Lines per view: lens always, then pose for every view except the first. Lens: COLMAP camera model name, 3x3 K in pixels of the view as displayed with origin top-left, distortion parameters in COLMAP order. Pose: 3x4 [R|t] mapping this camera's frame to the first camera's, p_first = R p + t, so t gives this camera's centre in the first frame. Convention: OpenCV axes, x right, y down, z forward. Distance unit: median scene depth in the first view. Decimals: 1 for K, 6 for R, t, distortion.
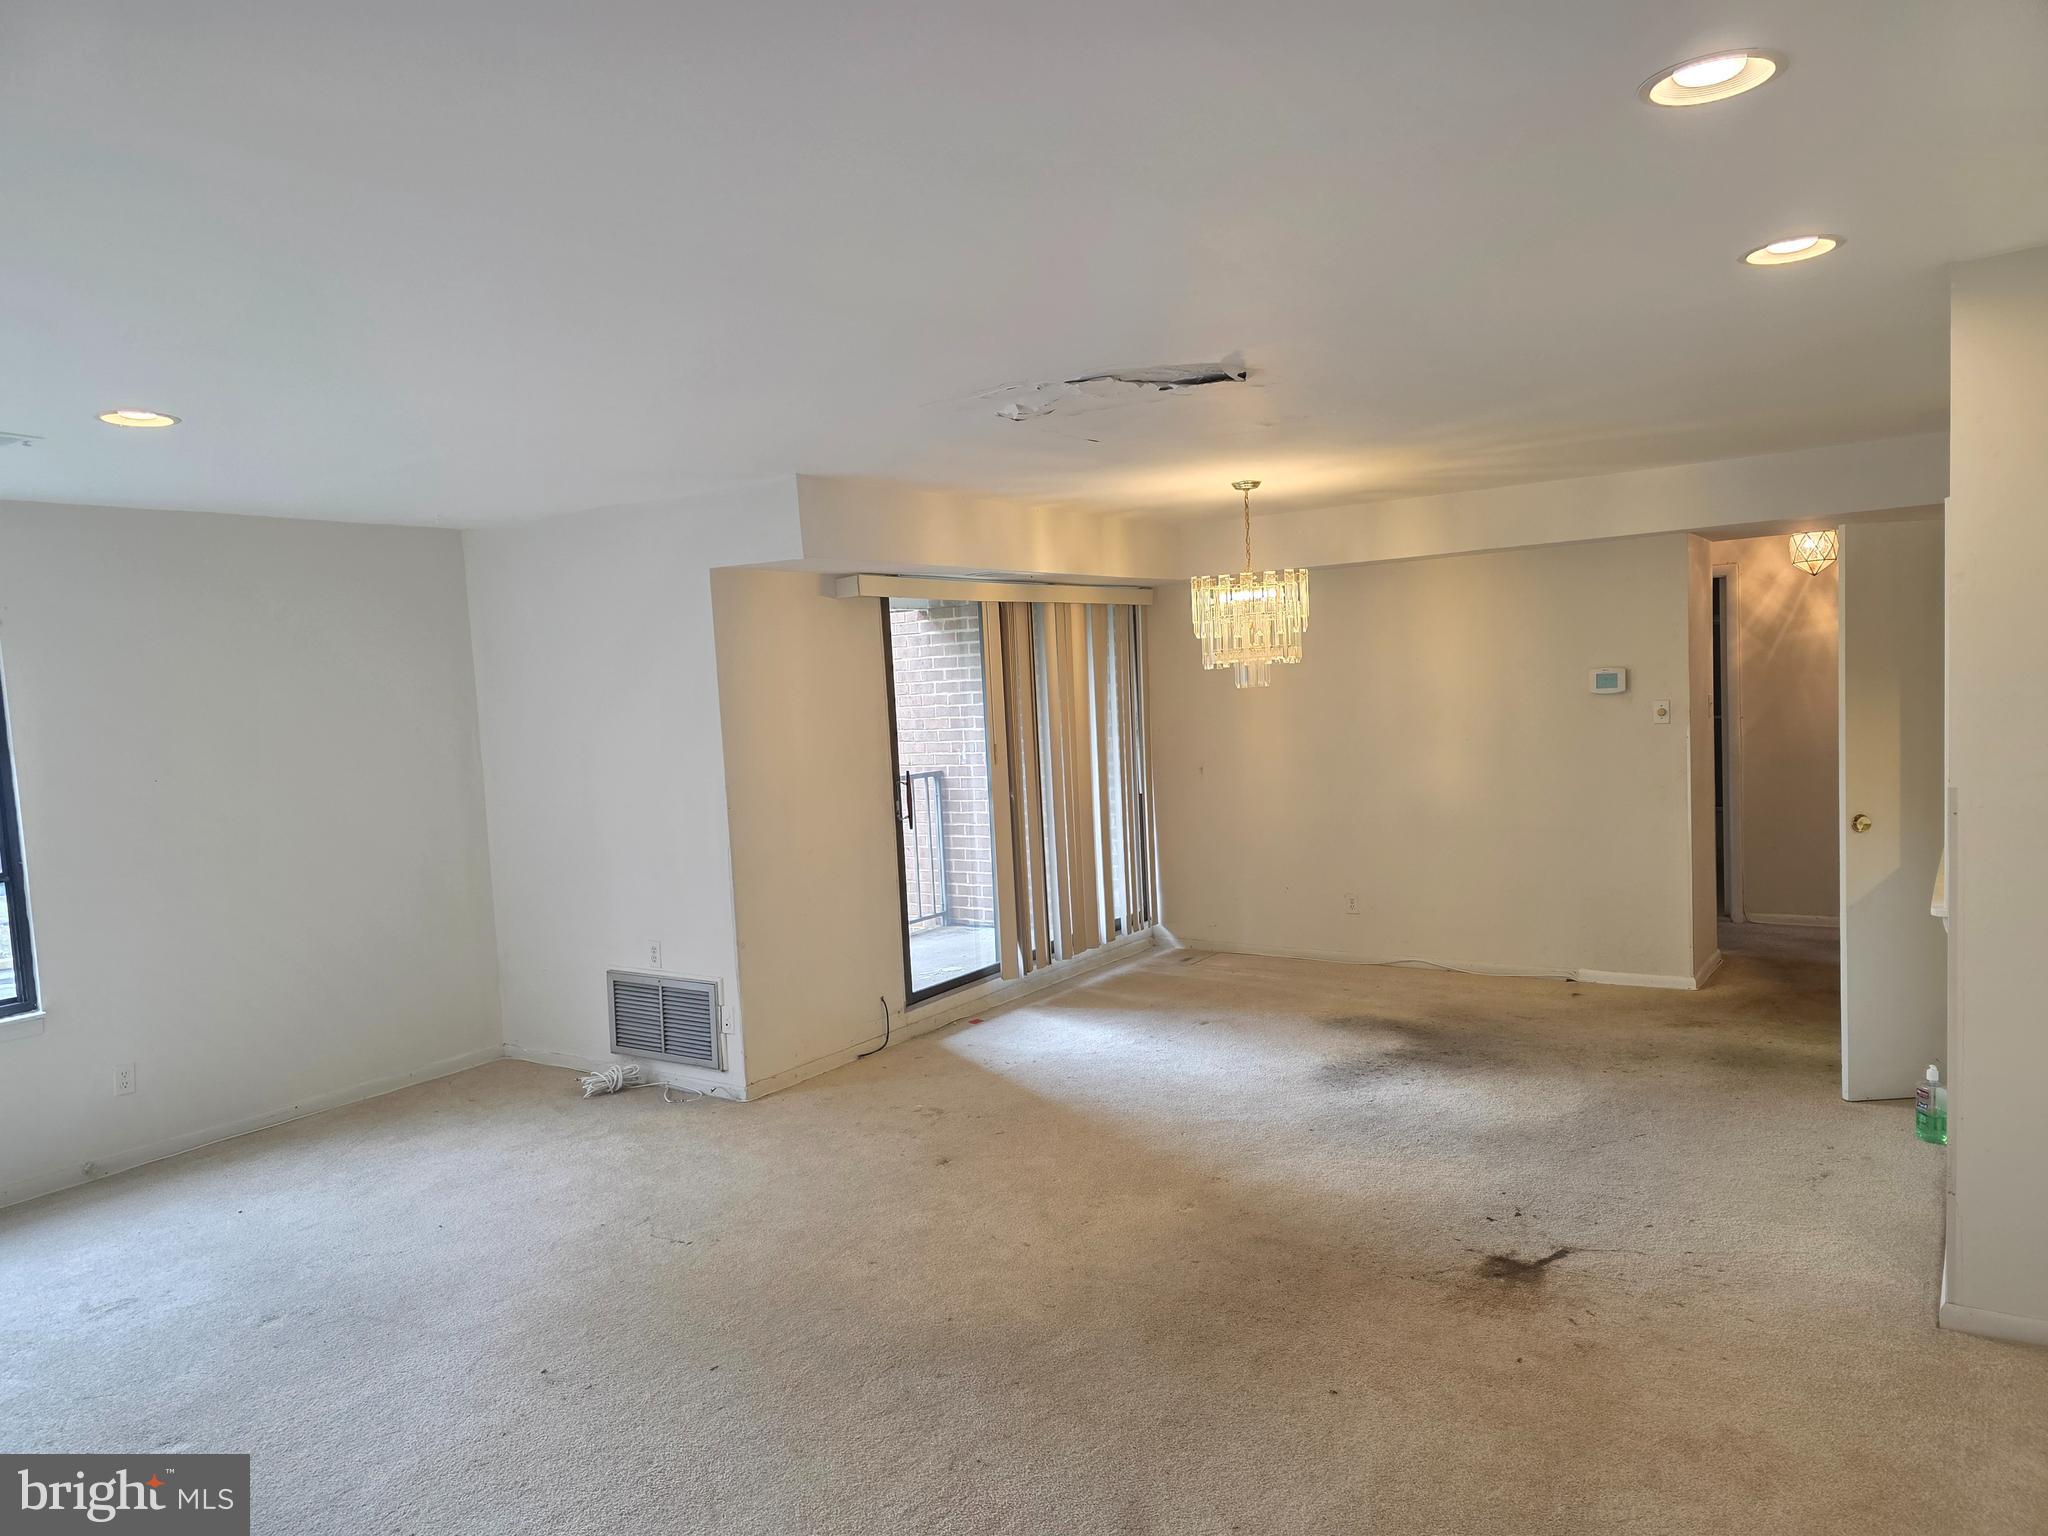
lens RADIAL K [[1352.9, 0, 1020.6], [0, 1352.9, 786.1], [0, 0, 1]] dist [0.036902, -0.019651]
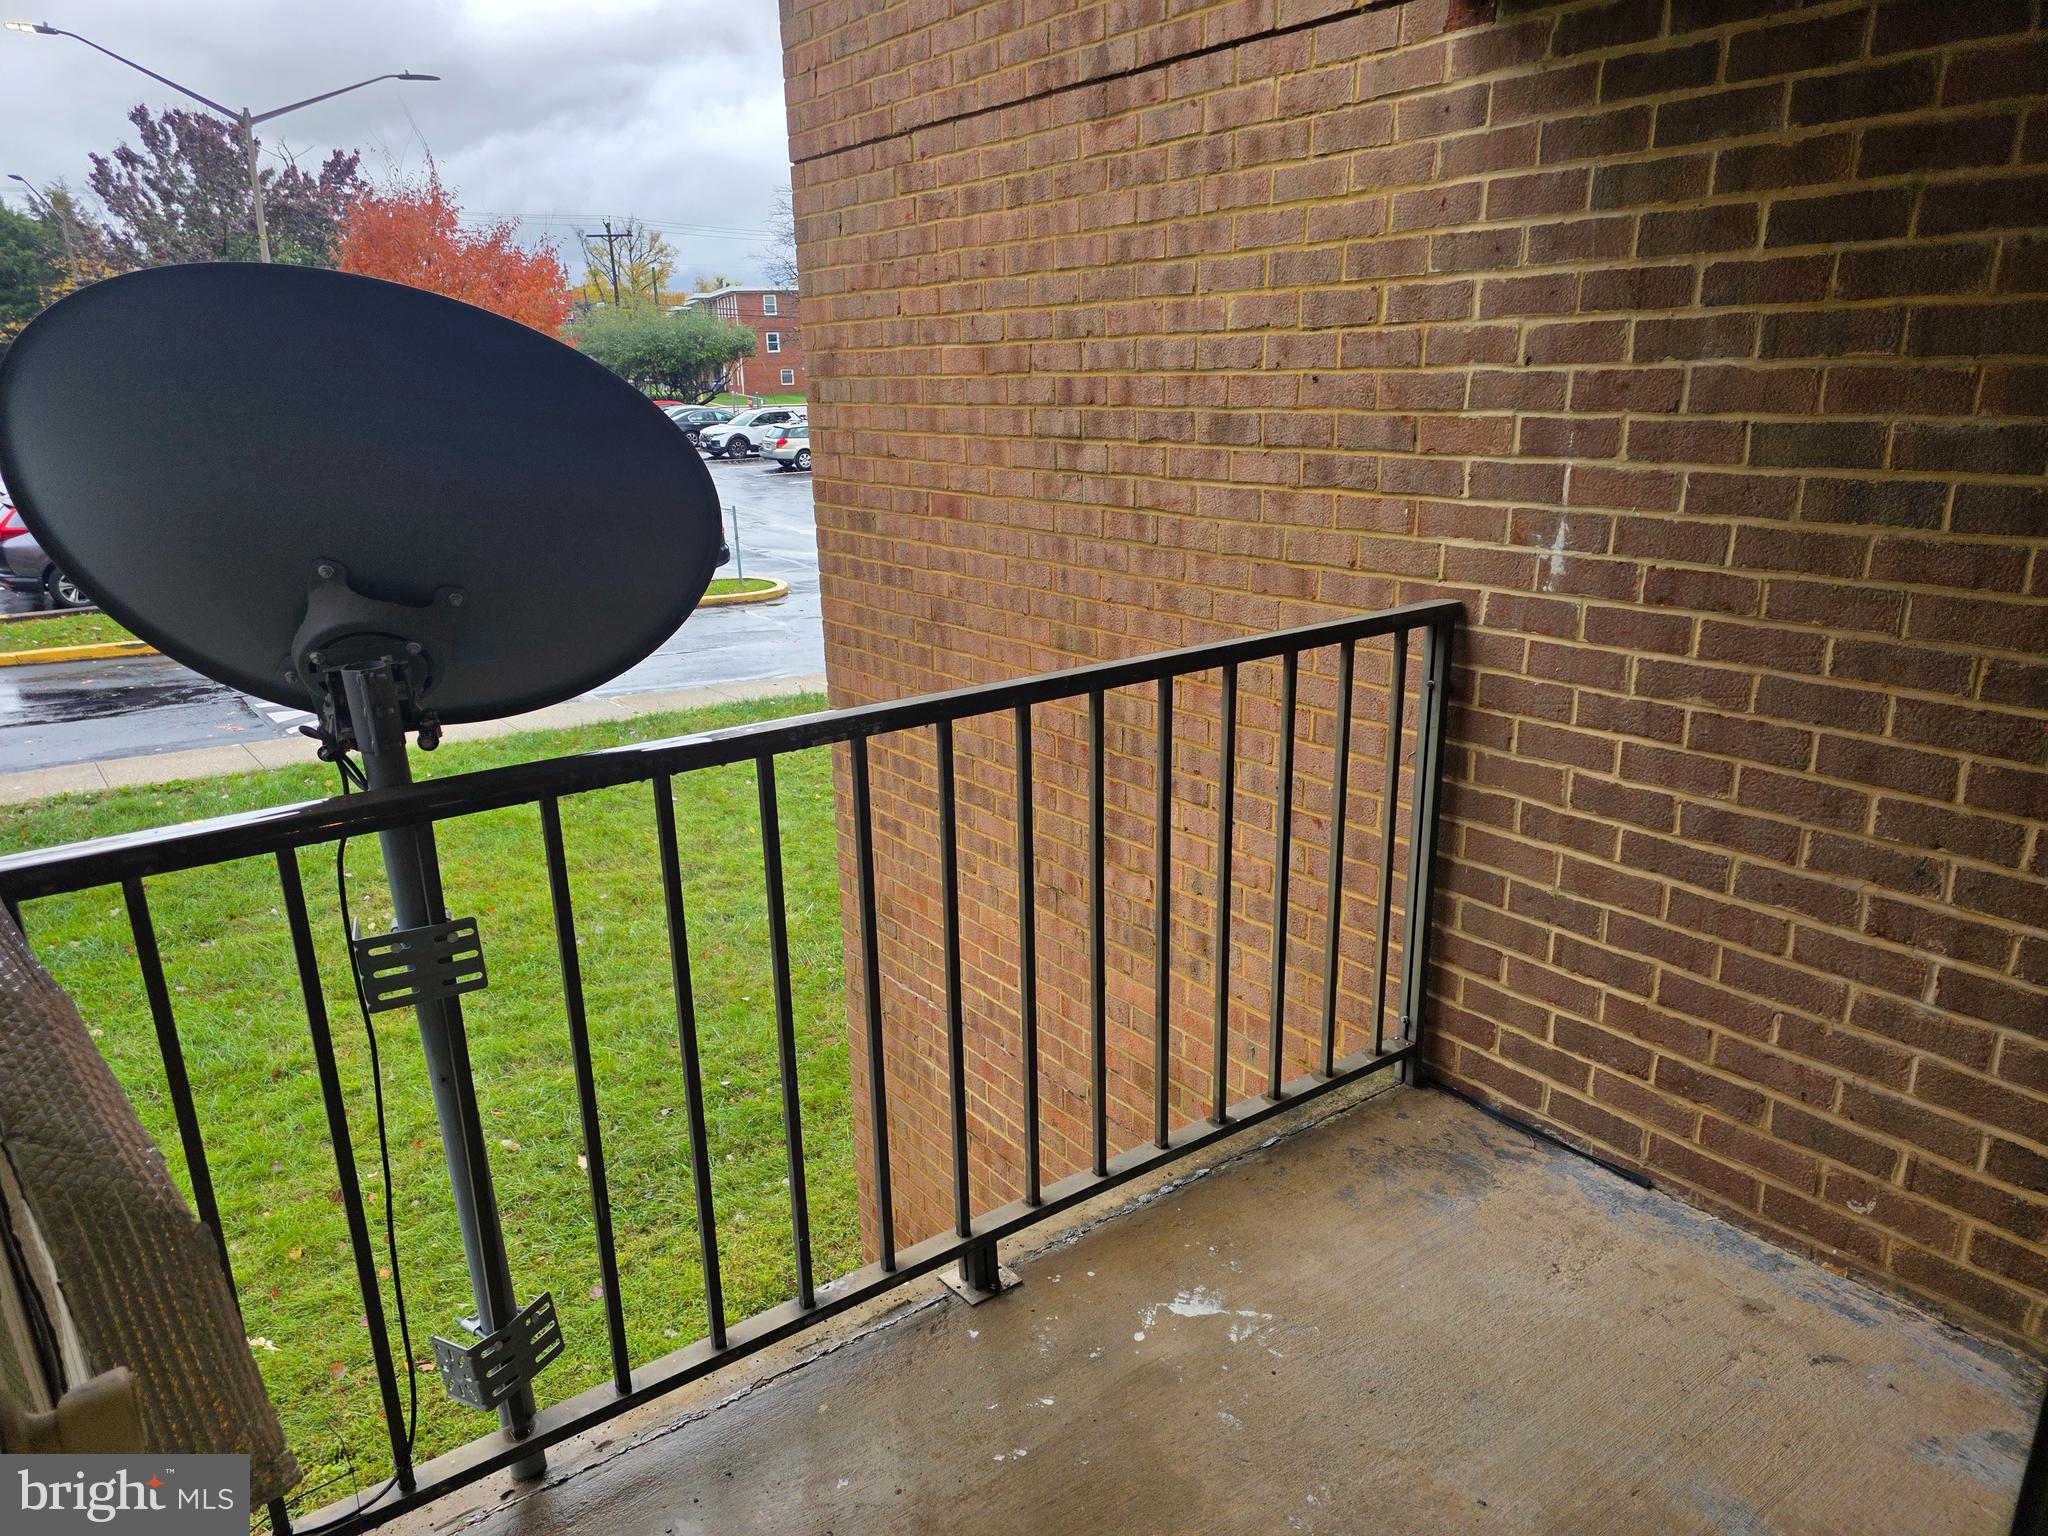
lens RADIAL K [[1352.9, 0, 1005.0], [0, 1352.9, 786.6], [0, 0, 1]] dist [0.036902, -0.019651]
pose [[0.944211, 0.126729, -0.303984, -0.070961], [-0.049381, 0.967045, 0.249771, -0.051279], [0.325619, -0.220825, 0.919352, 0.859521]]
